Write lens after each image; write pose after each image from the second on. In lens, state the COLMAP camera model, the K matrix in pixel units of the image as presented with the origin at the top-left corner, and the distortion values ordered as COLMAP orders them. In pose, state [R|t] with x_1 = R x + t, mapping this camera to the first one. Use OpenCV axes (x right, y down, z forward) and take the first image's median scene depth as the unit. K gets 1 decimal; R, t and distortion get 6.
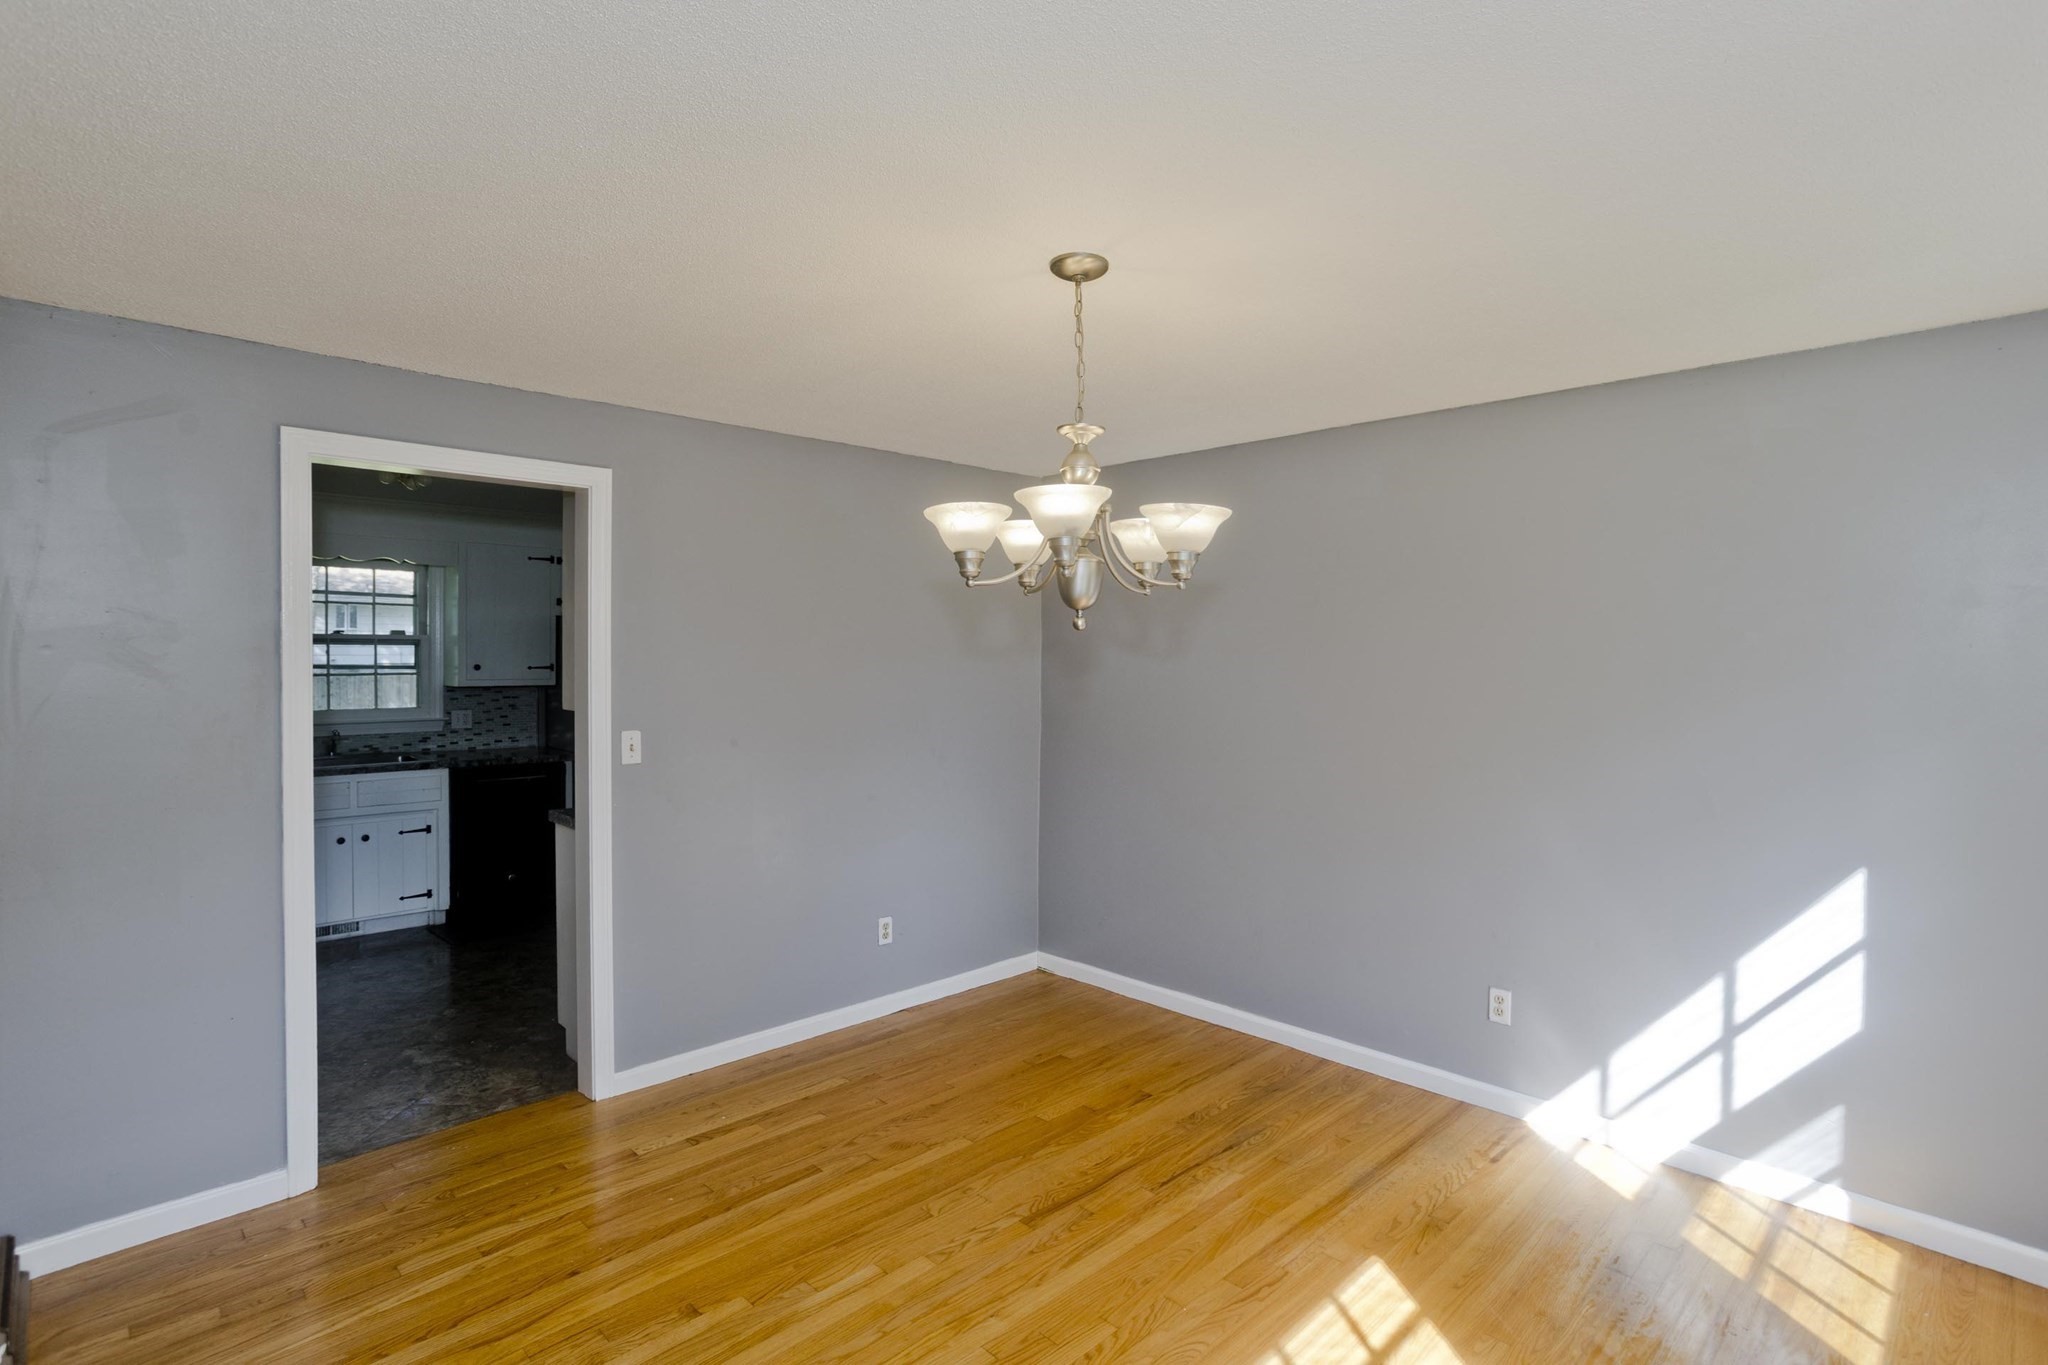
lens RADIAL K [[985.3, 0, 1029.4], [0, 985.3, 677.3], [0, 0, 1]] dist [-0.048178, 0.032074]
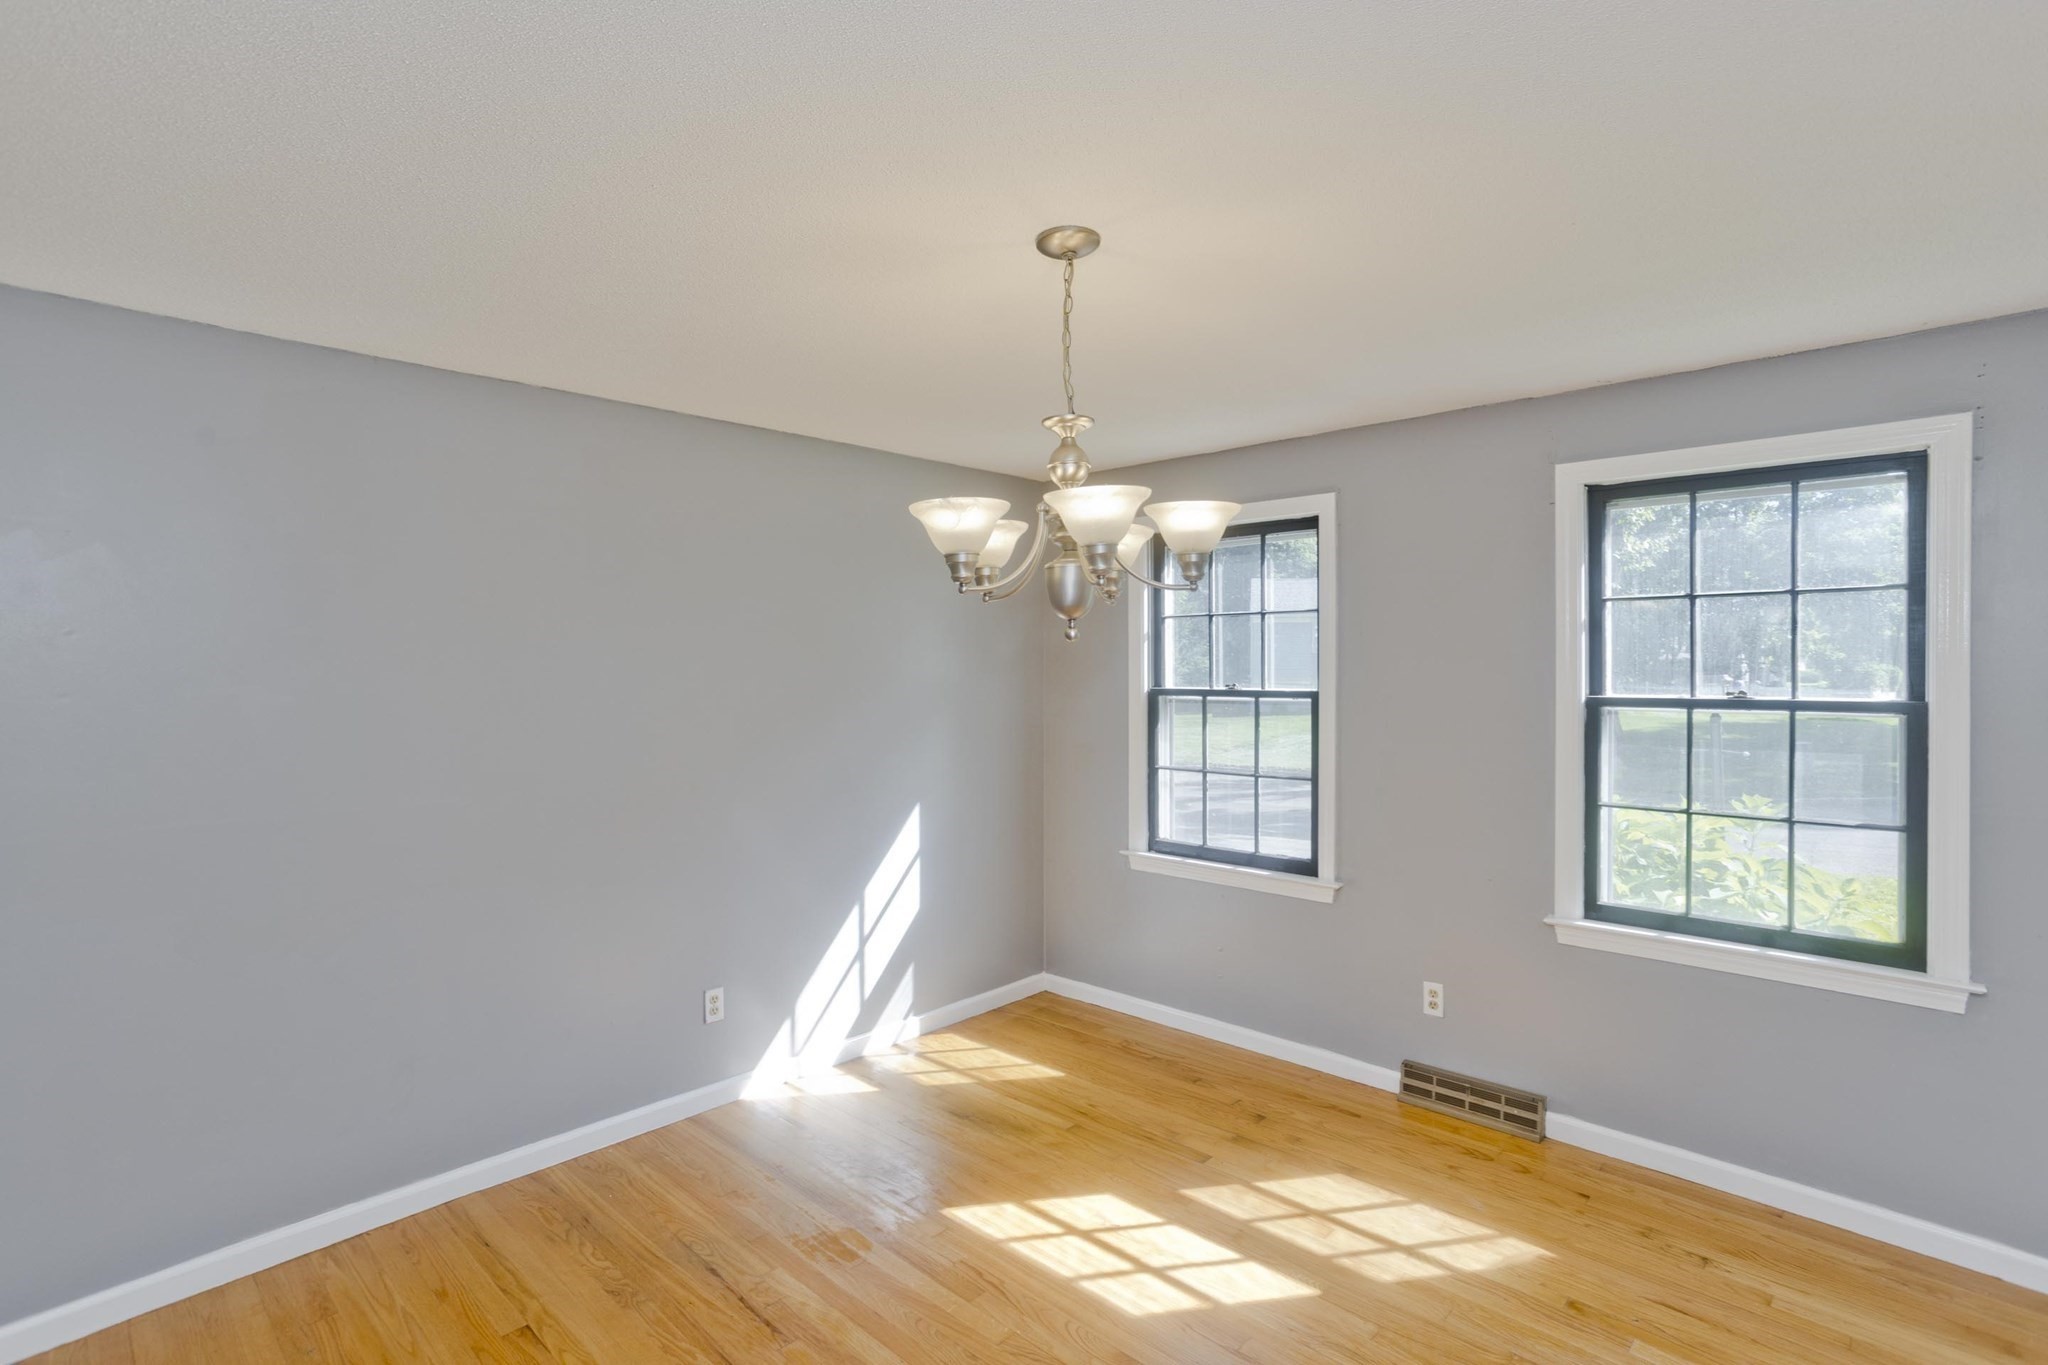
lens RADIAL K [[985.3, 0, 1029.4], [0, 985.3, 677.3], [0, 0, 1]] dist [-0.048178, 0.032074]
pose [[-0.027215, -0.016348, 0.999496, -0.675548], [0.024891, 0.999545, 0.017027, -0.023371], [-0.999320, 0.025342, -0.026796, 0.831414]]
